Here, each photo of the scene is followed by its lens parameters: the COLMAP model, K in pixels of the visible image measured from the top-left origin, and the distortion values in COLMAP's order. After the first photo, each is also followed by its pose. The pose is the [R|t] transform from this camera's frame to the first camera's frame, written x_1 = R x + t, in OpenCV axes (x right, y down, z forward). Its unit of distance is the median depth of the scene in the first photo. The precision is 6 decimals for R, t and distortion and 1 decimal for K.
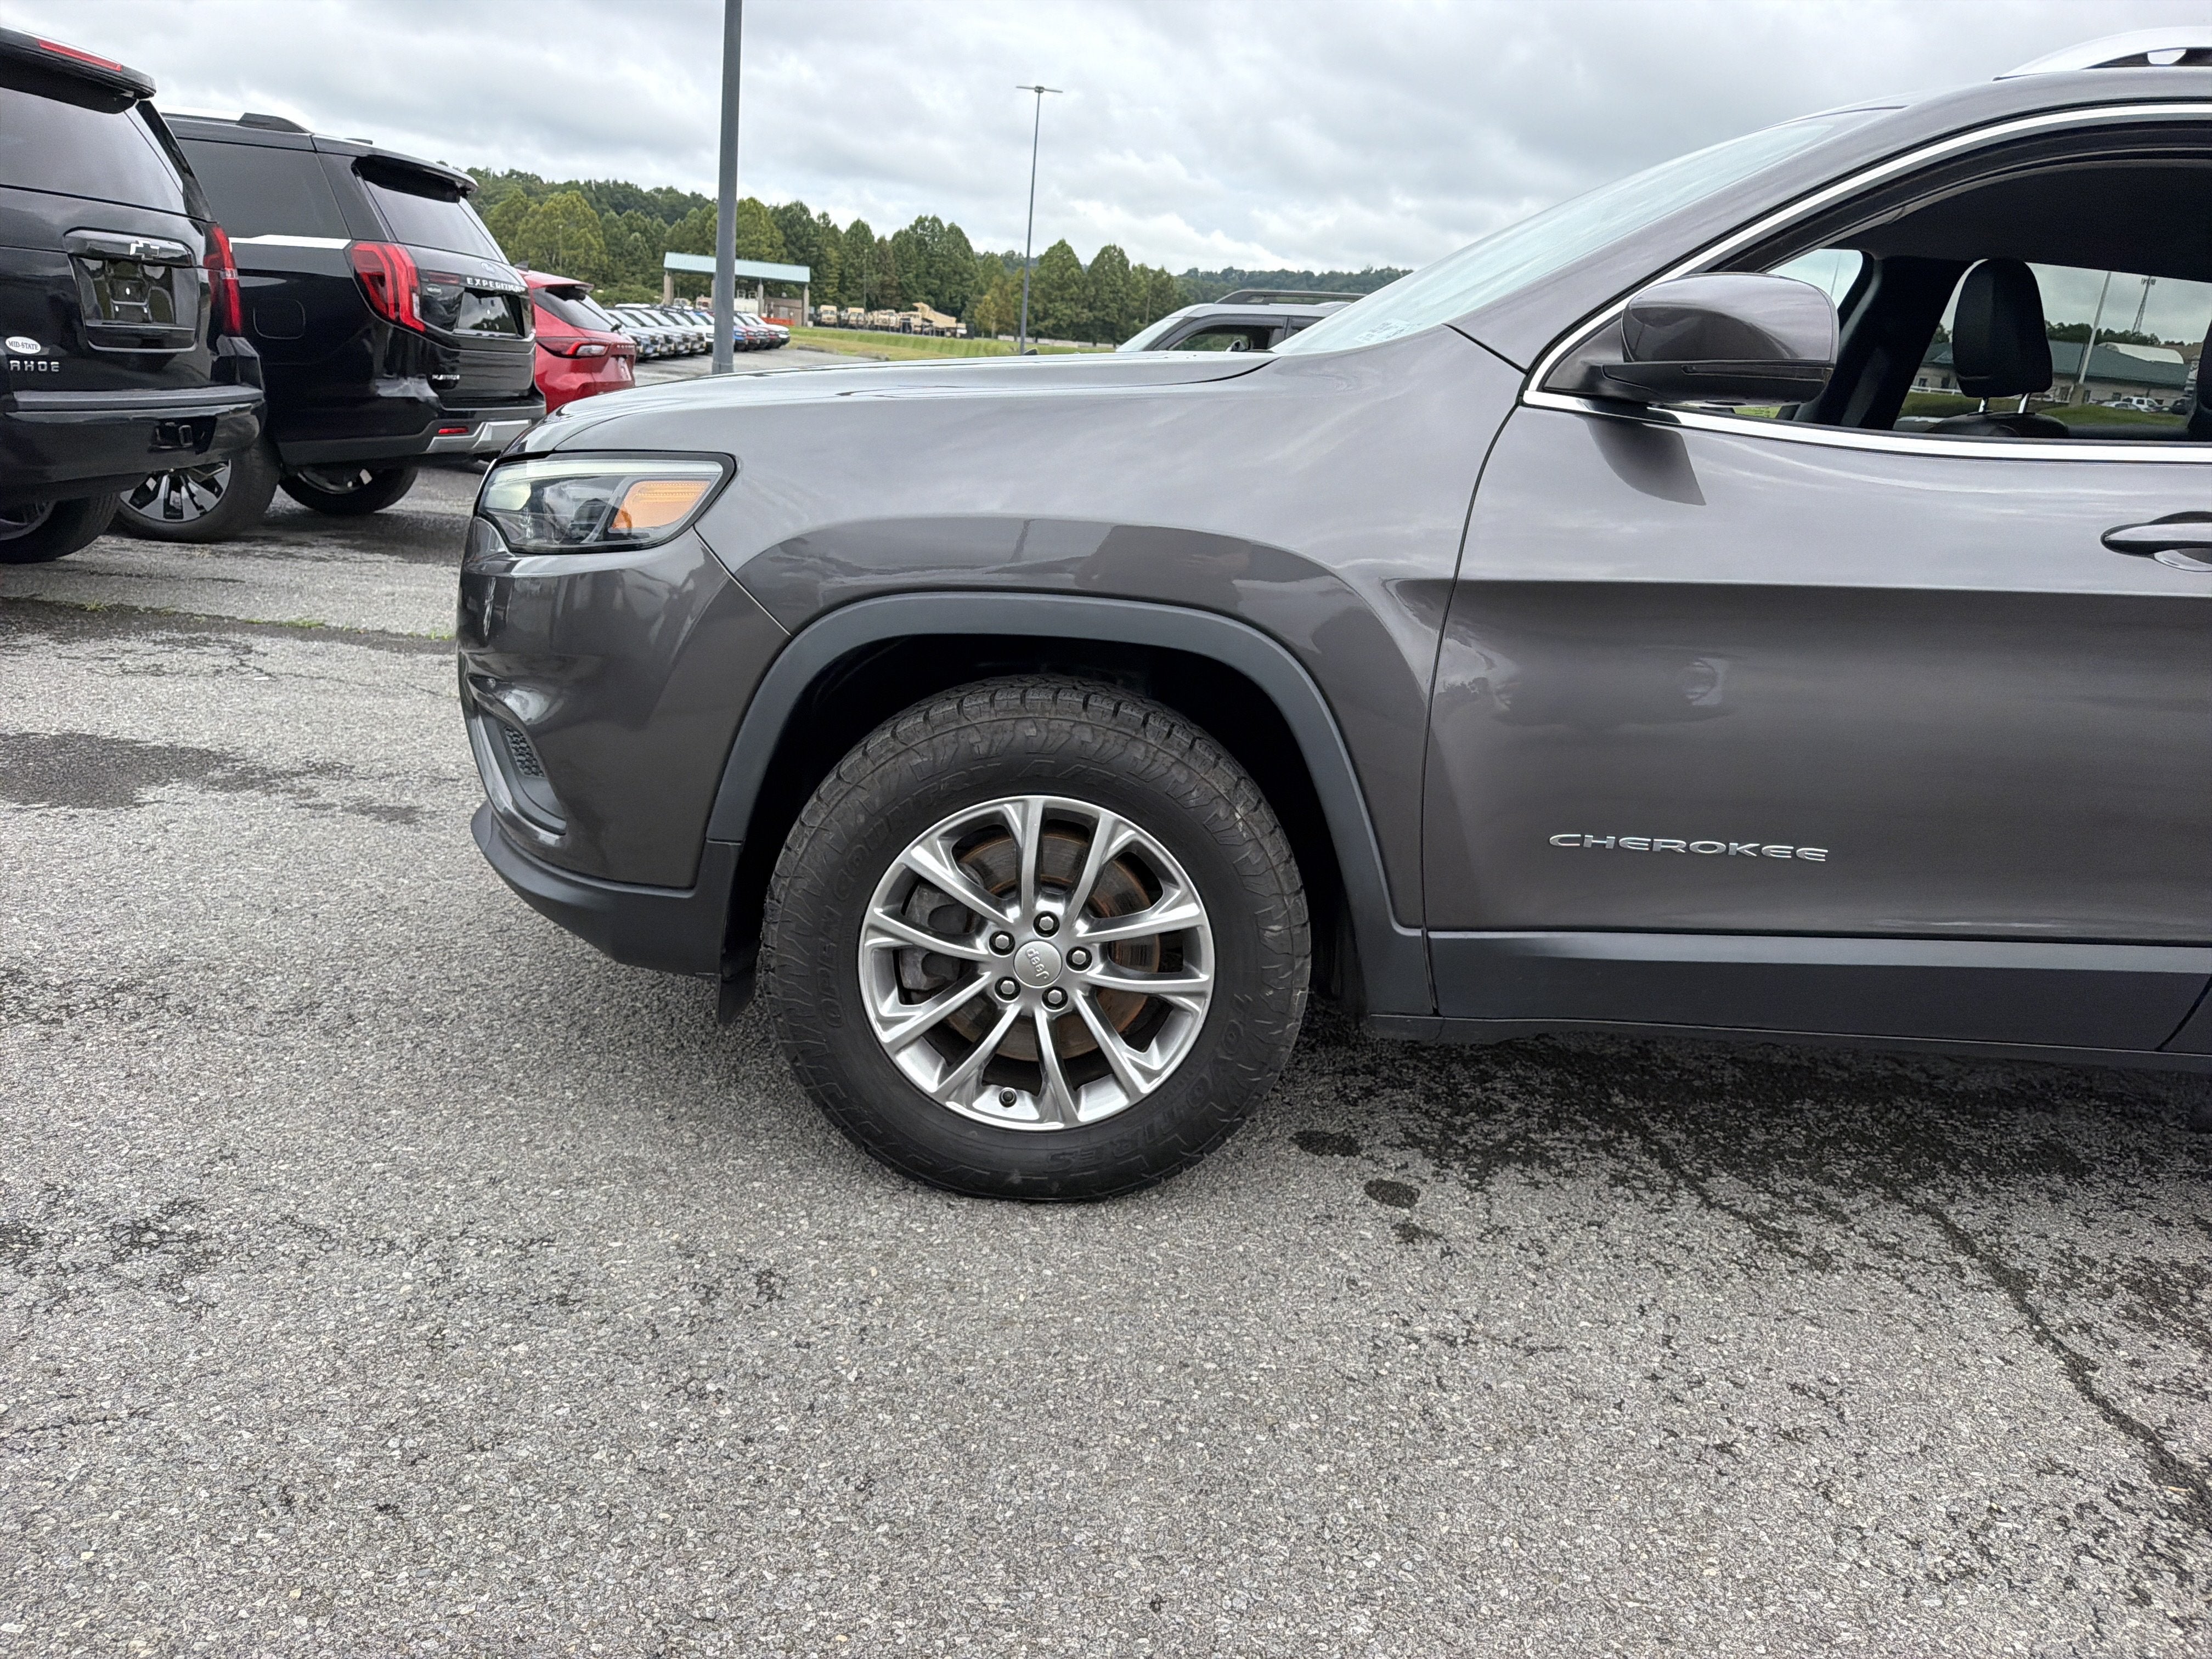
lens RADIAL K [[1528.8, 0, 1134.4], [0, 1528.8, 832.8], [0, 0, 1]] dist [0.094011, -0.141175]
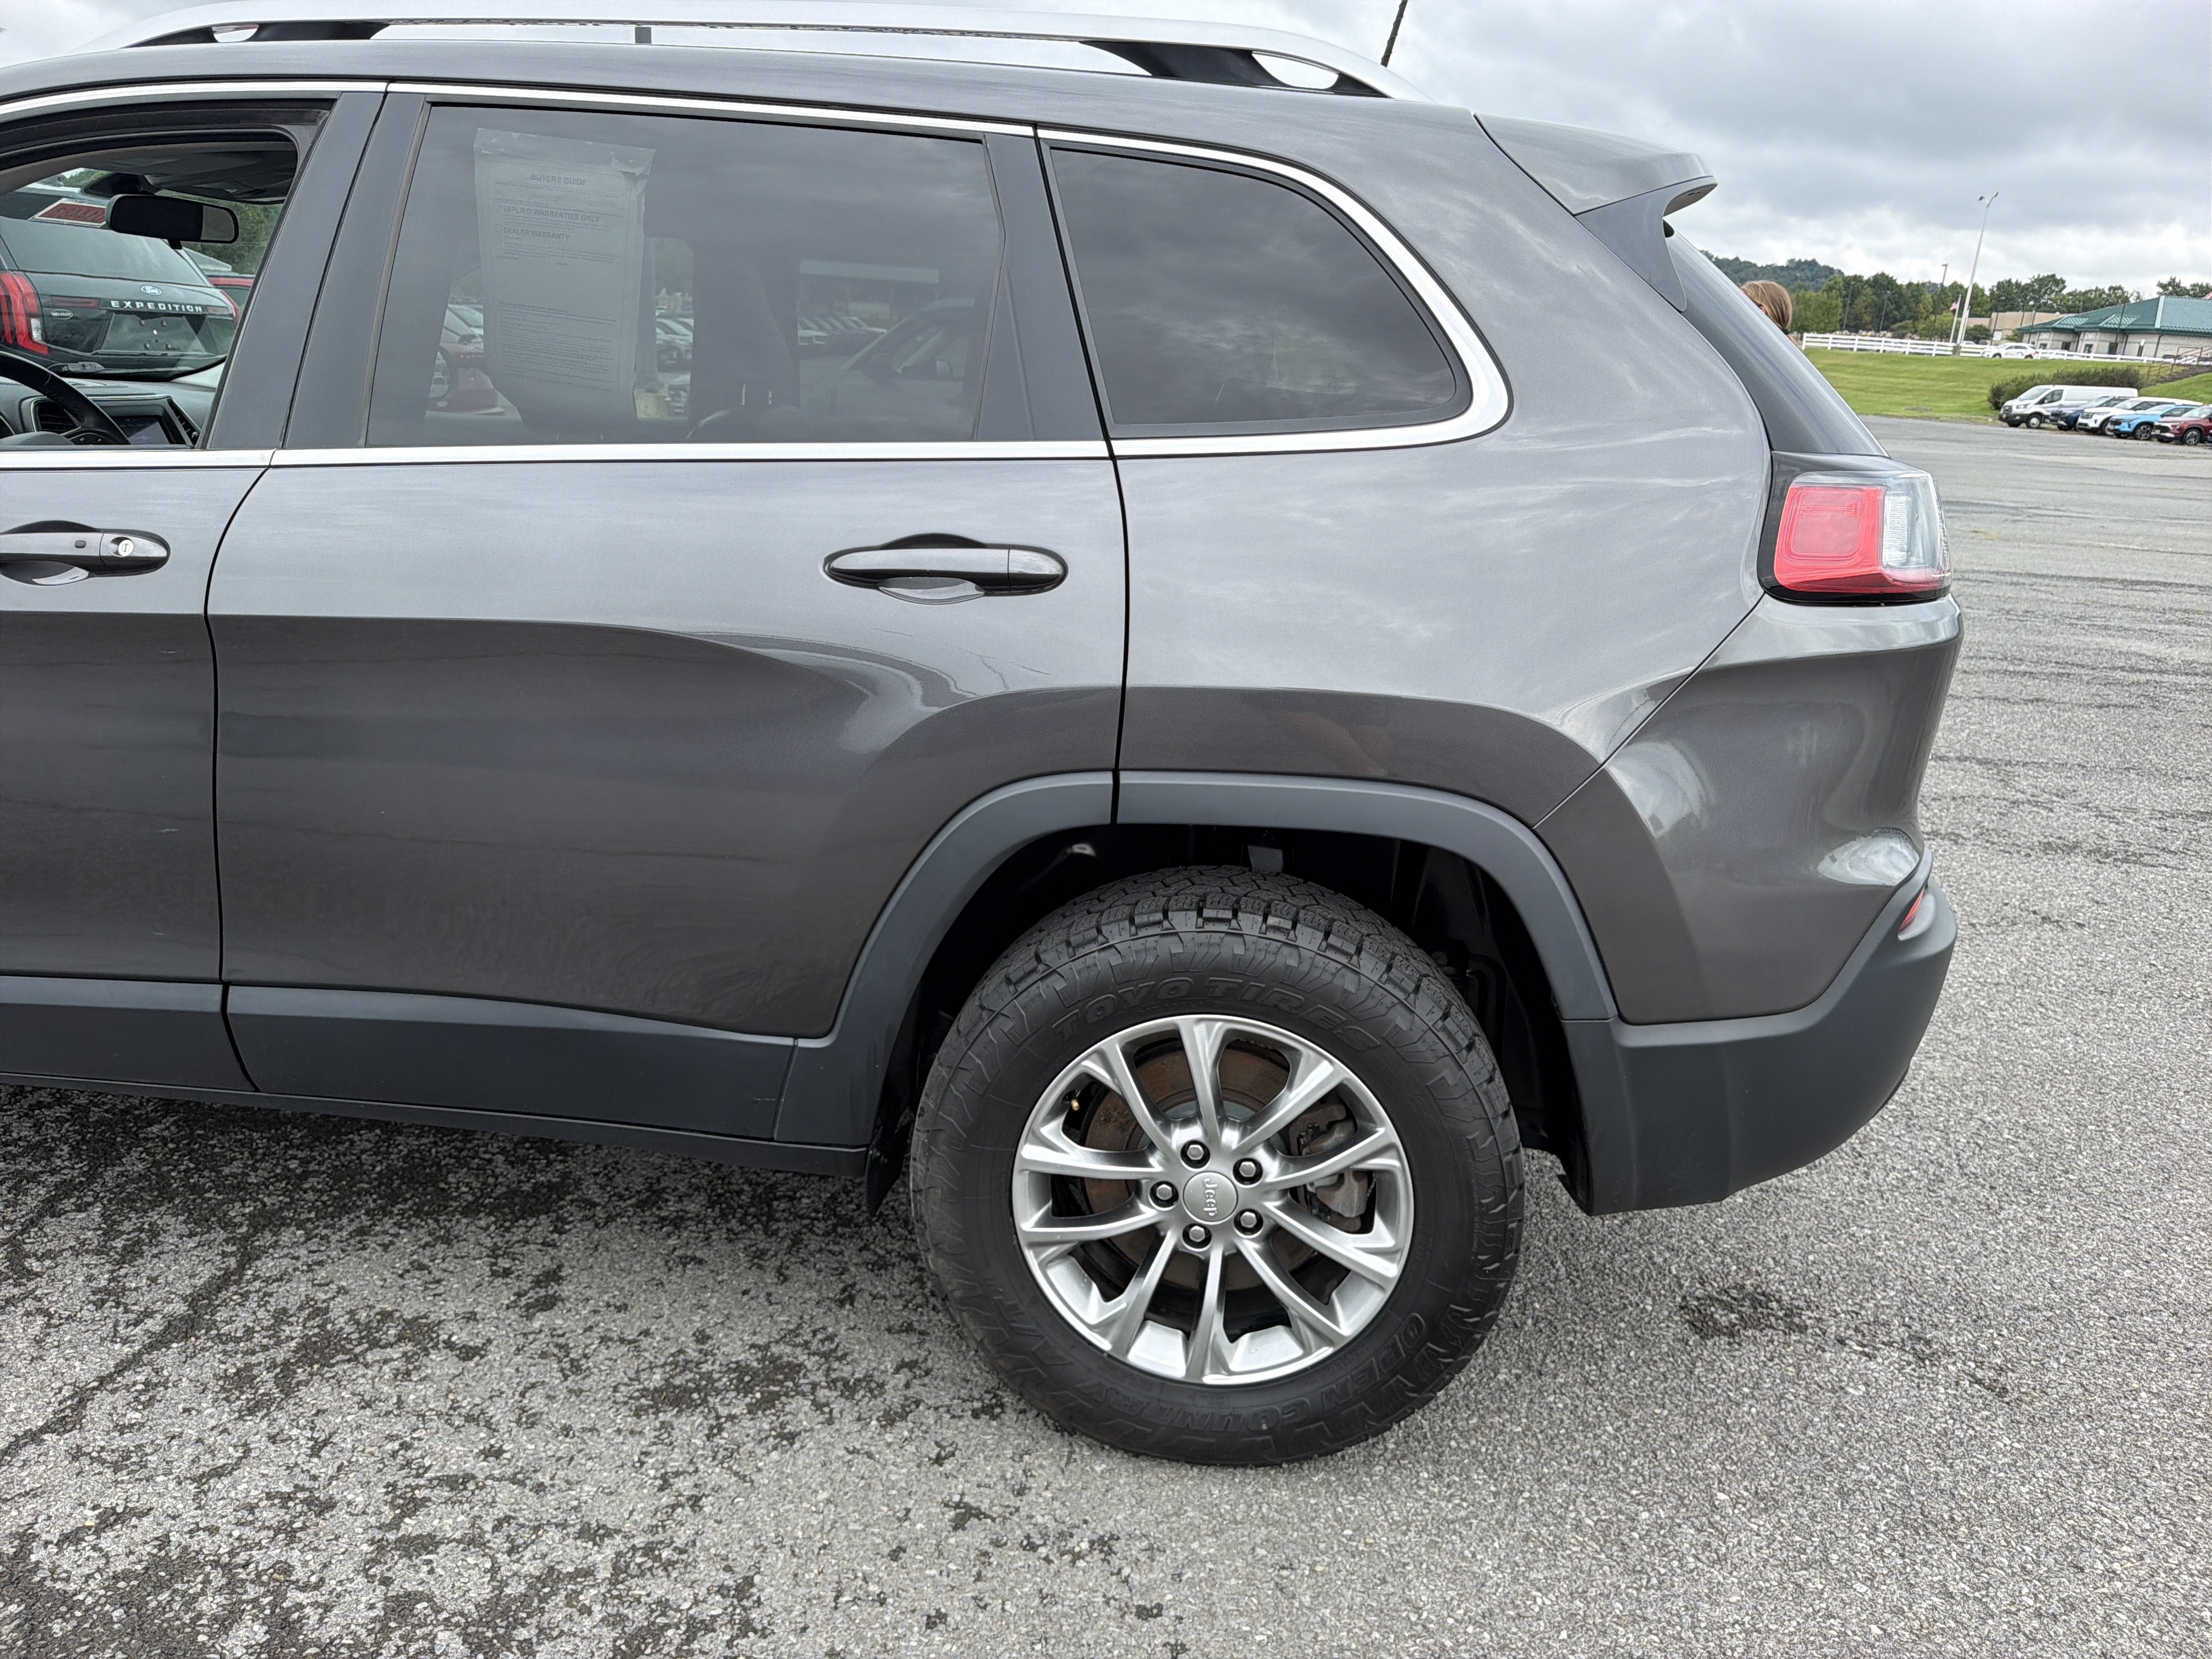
lens RADIAL K [[1602.5, 0, 1131.9], [0, 1602.5, 796.9], [0, 0, 1]] dist [0.000106, -0.002874]
pose [[0.994385, -0.001053, -0.105822, 0.209084], [-0.001476, 0.999715, -0.023816, -0.003255], [0.105817, 0.023839, 0.994100, 0.016069]]
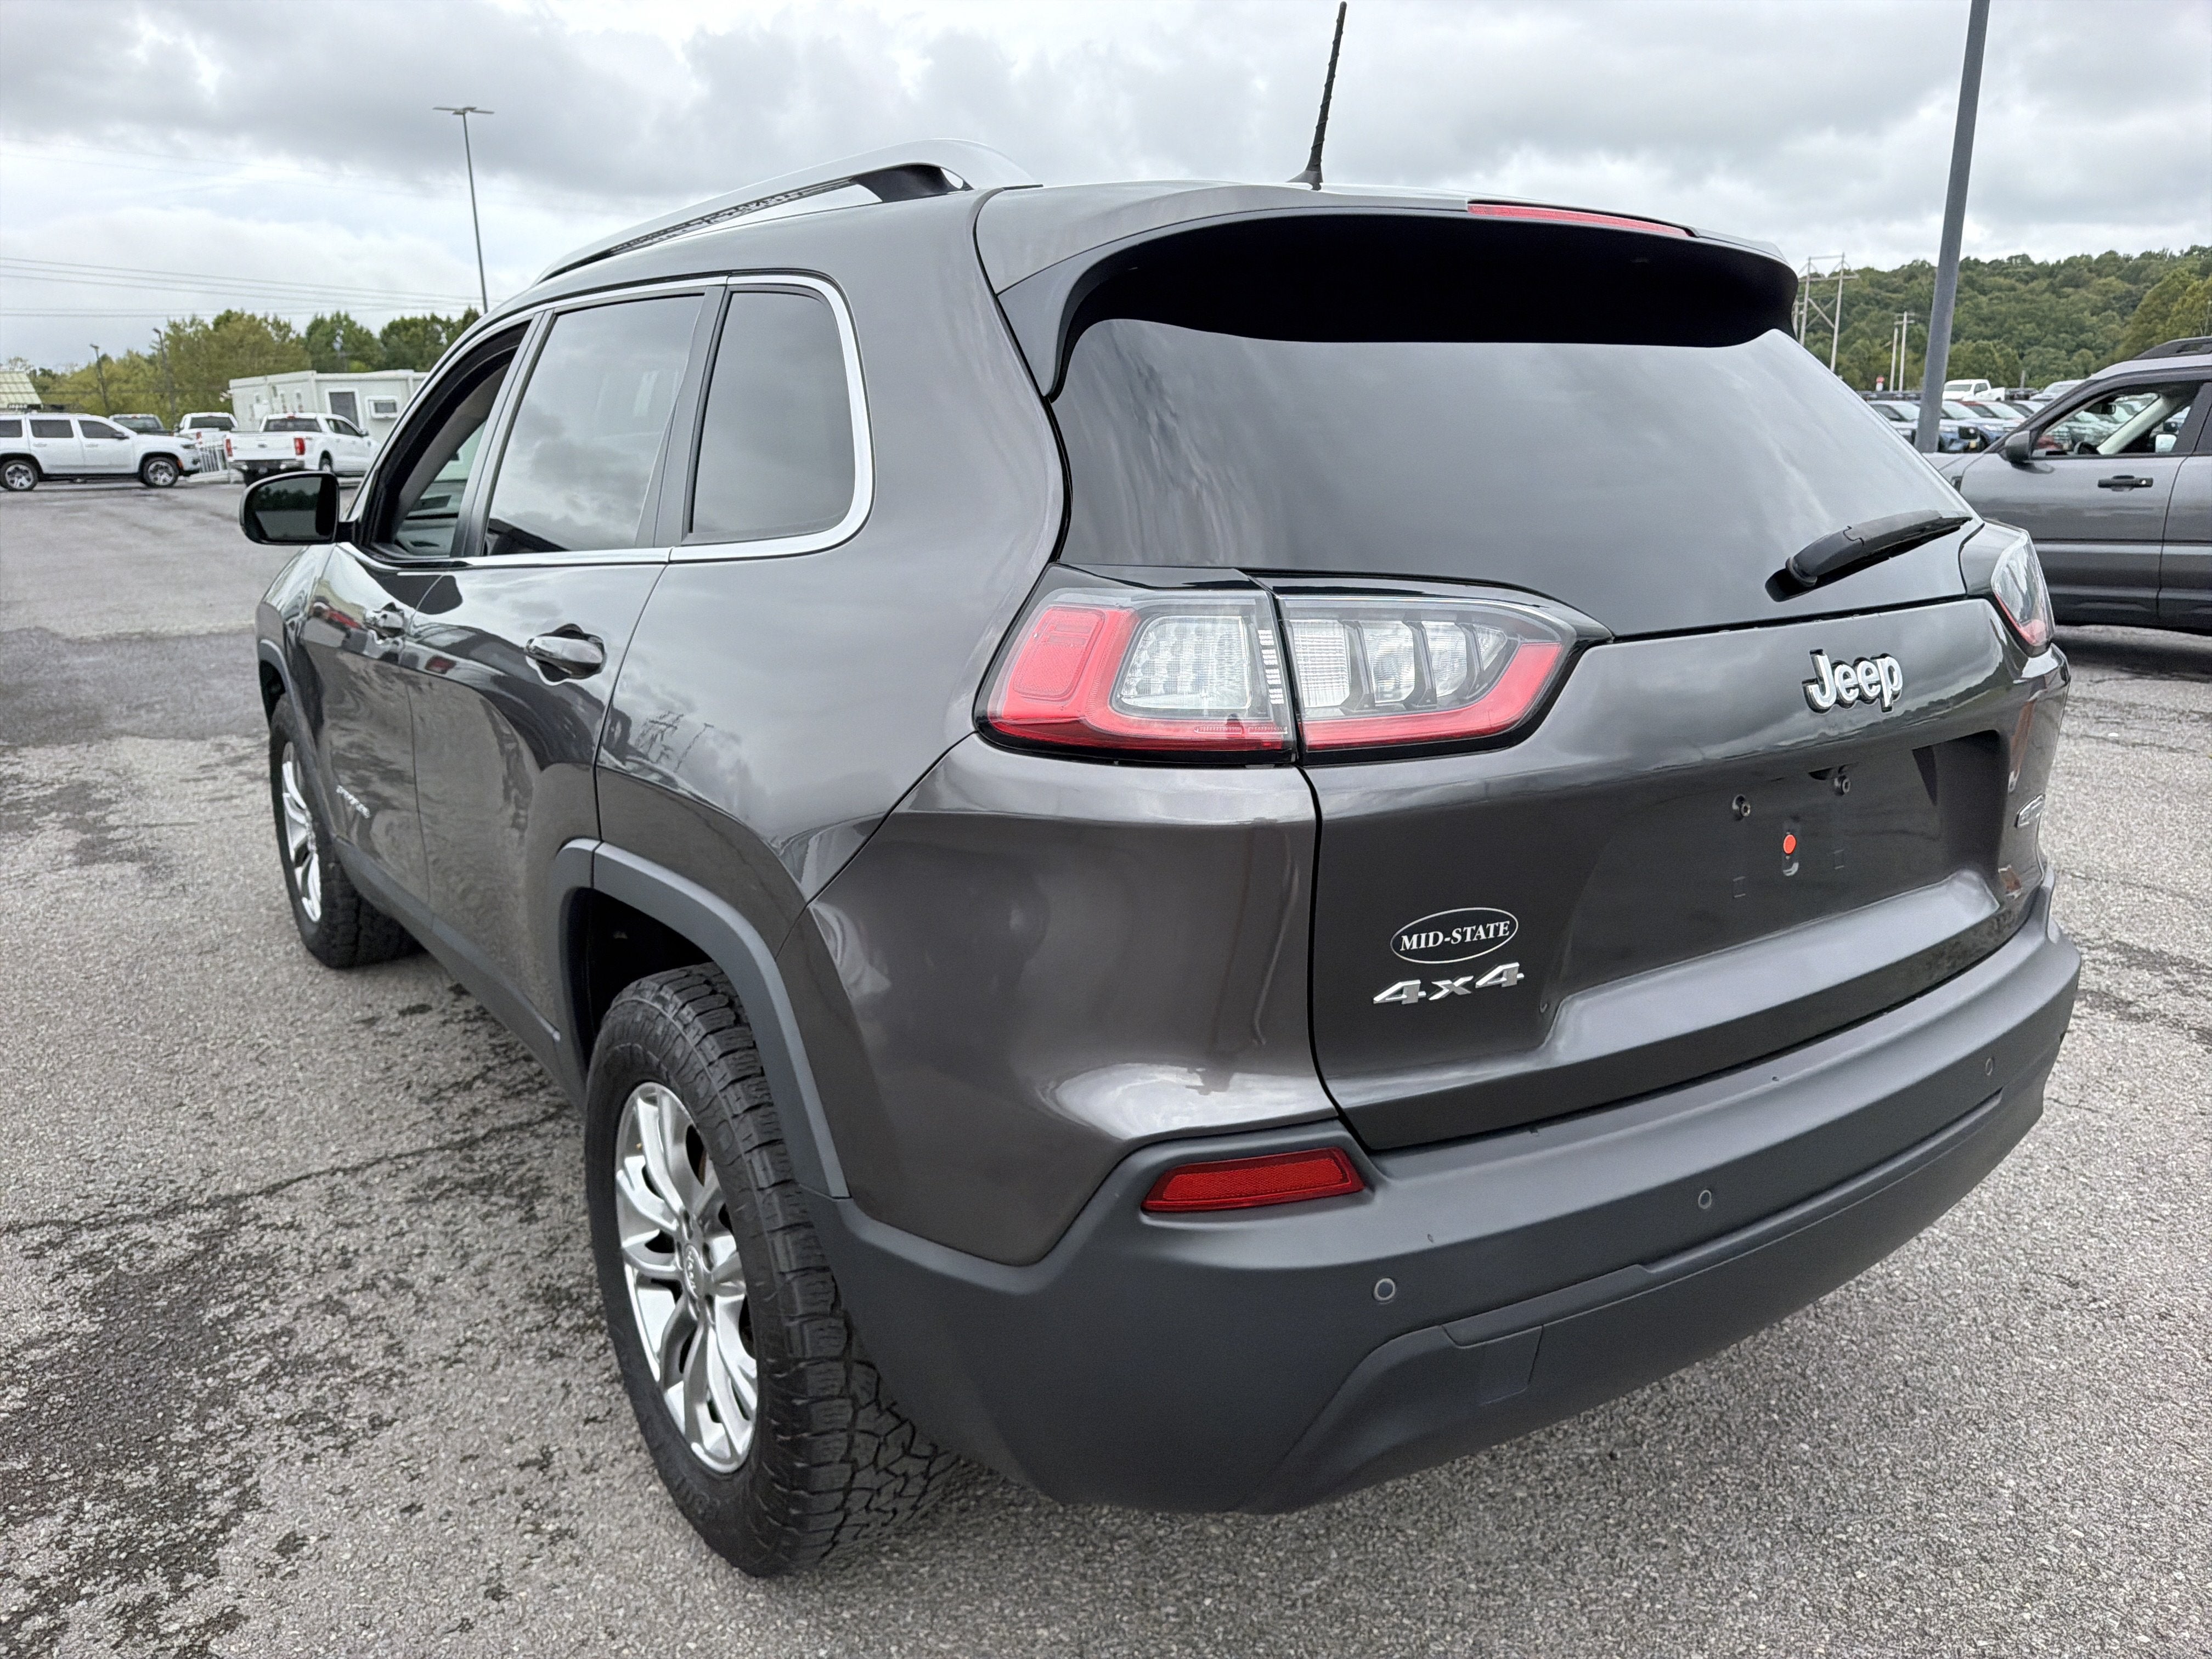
lens RADIAL K [[1594.1, 0, 1123.0], [0, 1594.1, 825.5], [0, 0, 1]] dist [-0.007005, -0.007482]
pose [[0.575544, 0.113415, -0.809868, 0.340679], [-0.172813, 0.984839, 0.015106, -0.020696], [0.799303, 0.131262, 0.586417, 0.101594]]
